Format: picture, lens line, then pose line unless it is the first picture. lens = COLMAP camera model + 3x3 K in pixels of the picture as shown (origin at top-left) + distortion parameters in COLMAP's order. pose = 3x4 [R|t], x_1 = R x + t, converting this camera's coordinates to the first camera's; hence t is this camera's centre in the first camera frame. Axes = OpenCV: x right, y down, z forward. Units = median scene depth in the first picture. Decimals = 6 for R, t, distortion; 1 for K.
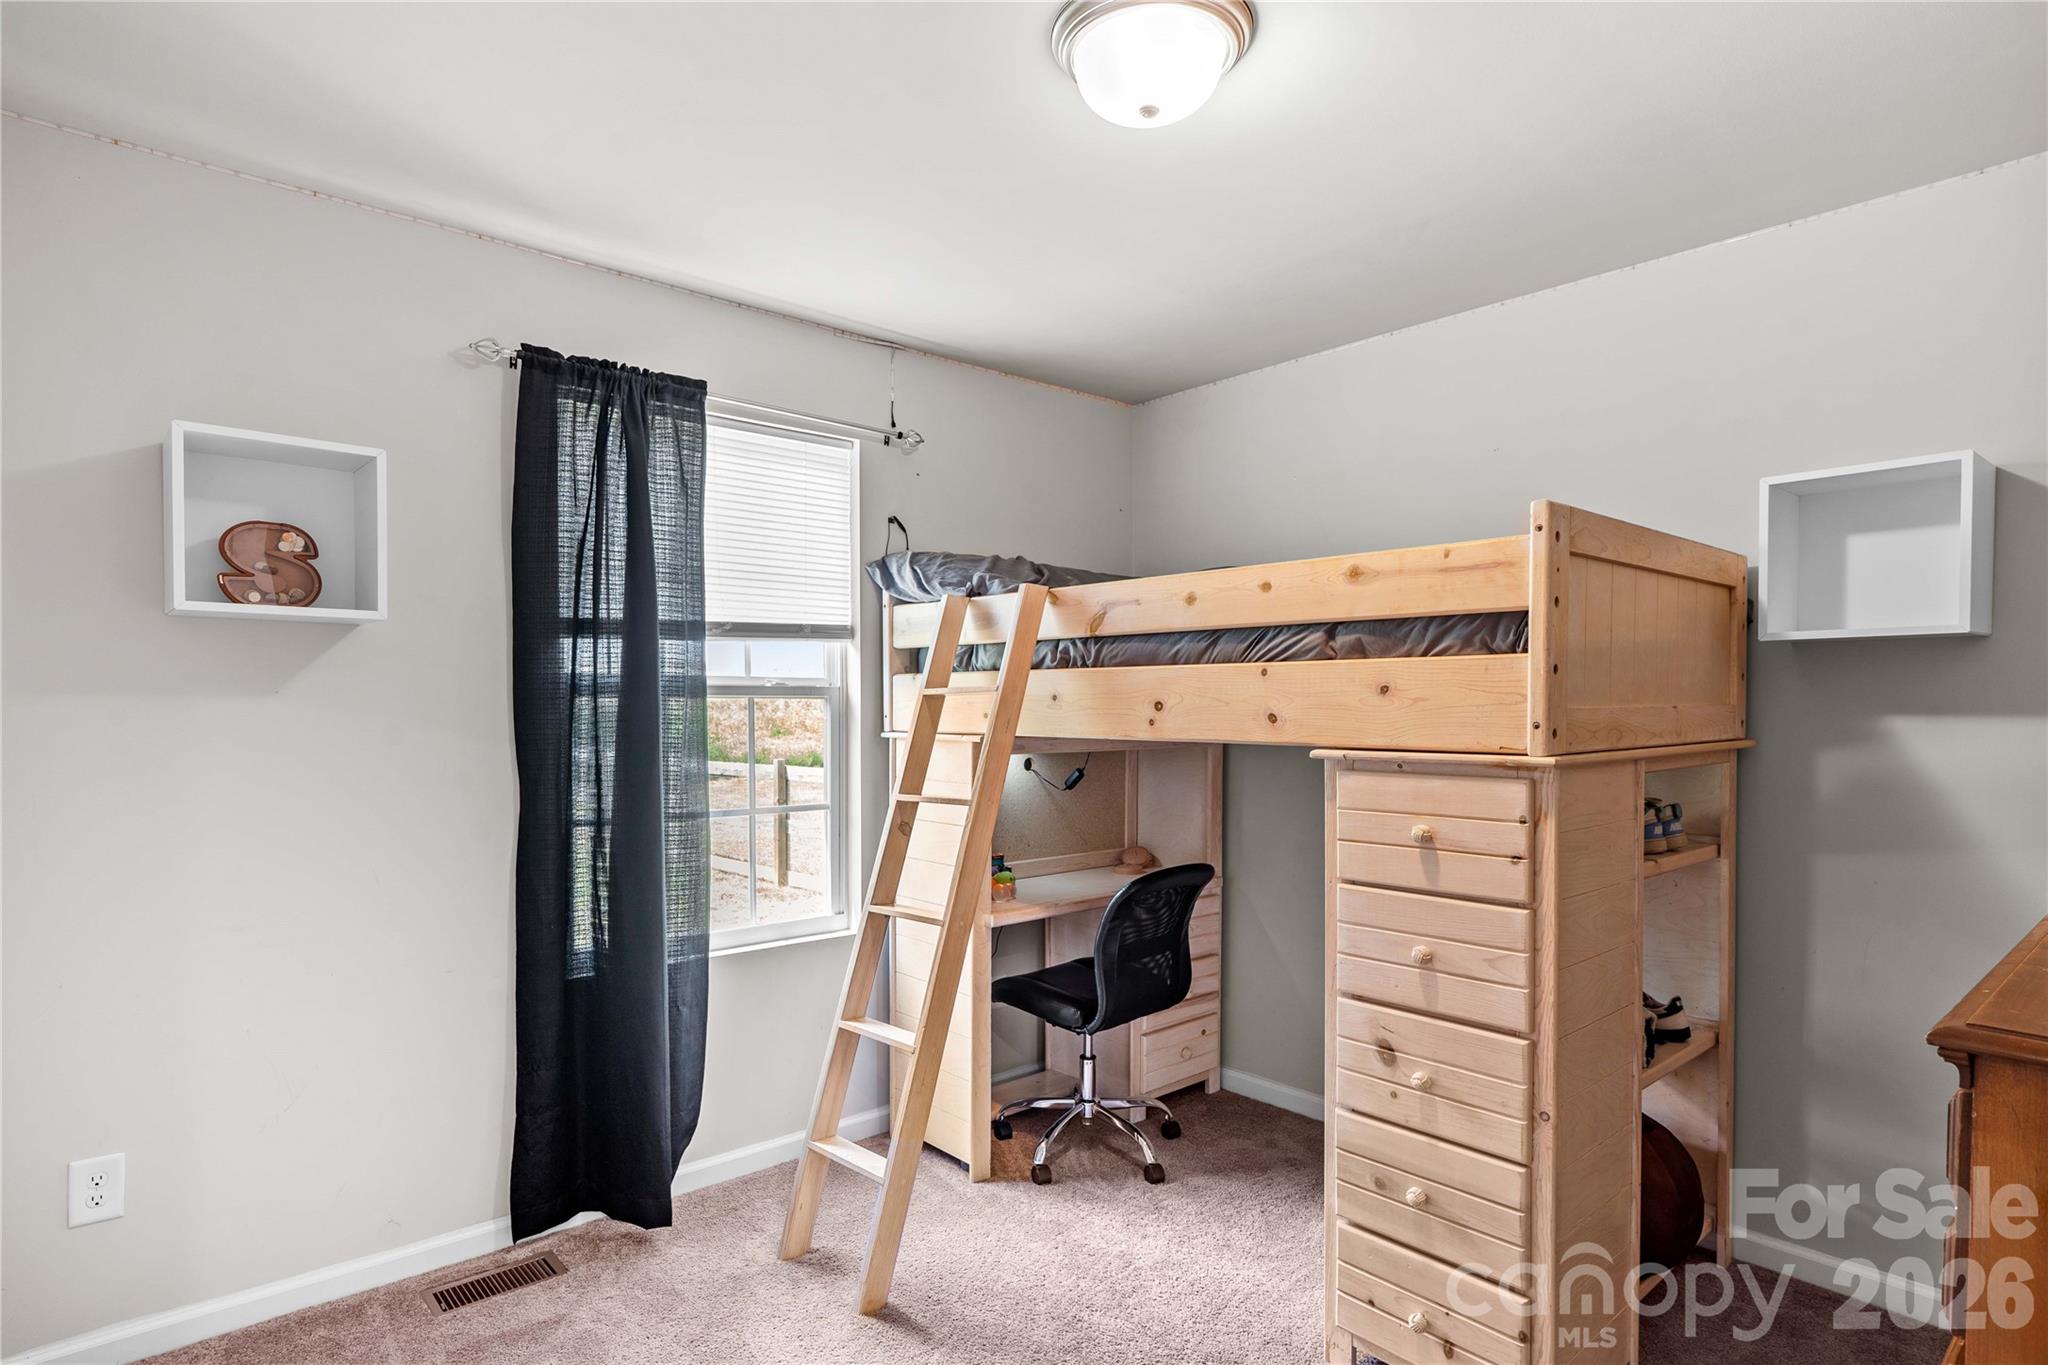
lens RADIAL K [[1069.3, 0, 1024.7], [0, 1069.3, 697.0], [0, 0, 1]] dist [-0.008914, 0.002761]
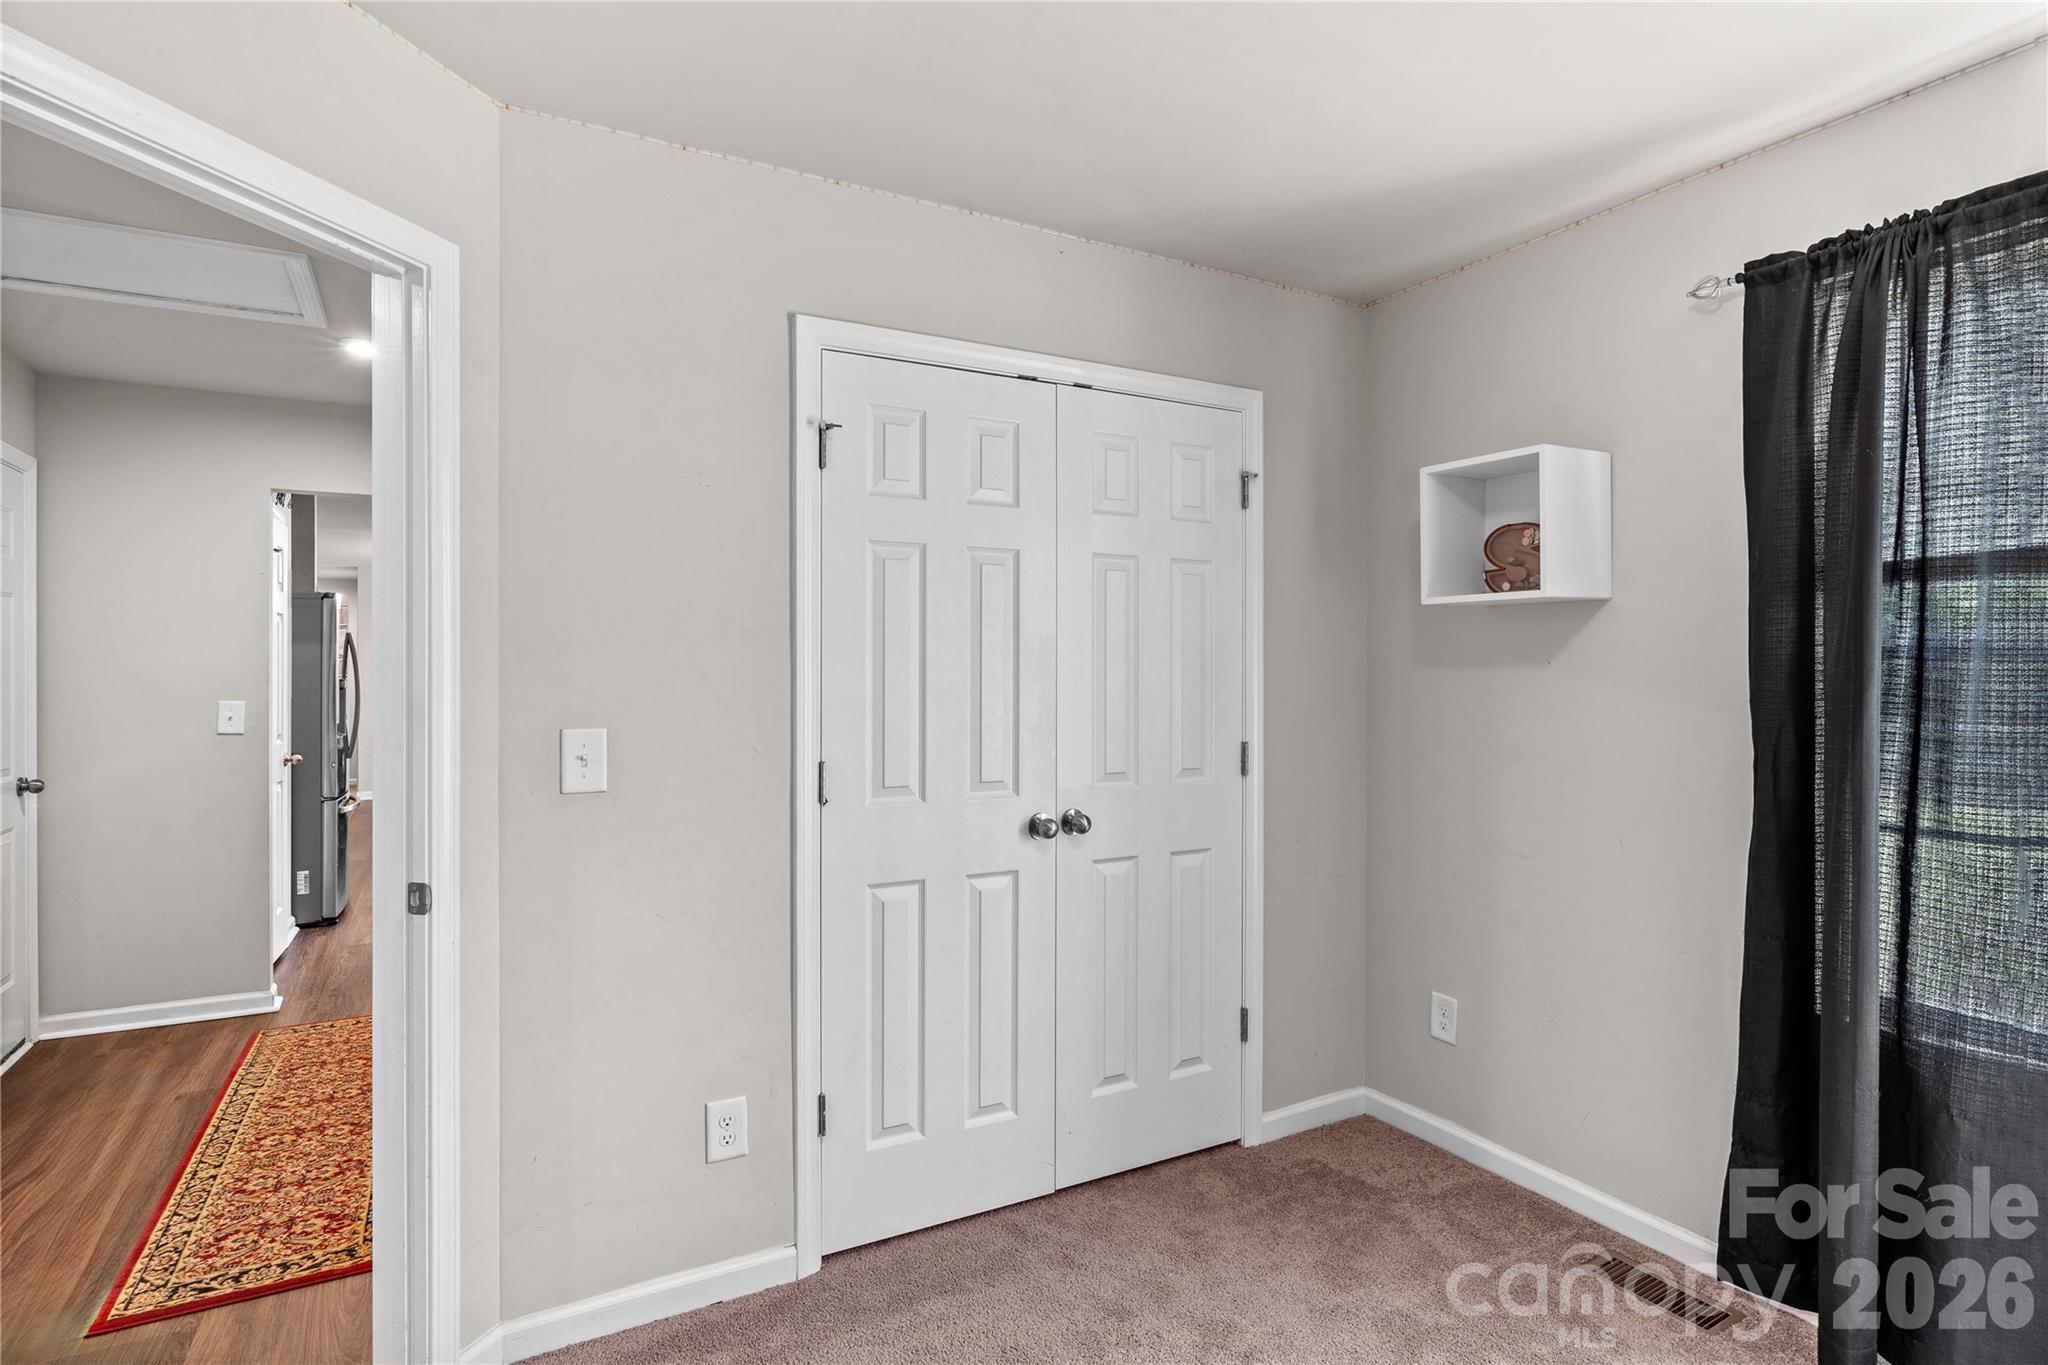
lens RADIAL K [[1069.3, 0, 1031.0], [0, 1069.3, 680.2], [0, 0, 1]] dist [-0.008914, 0.002761]
pose [[-0.194623, 0.005476, -0.980863, 0.583008], [-0.005650, 0.999962, 0.006703, 0.009084], [0.980862, 0.006846, -0.194584, 0.696748]]
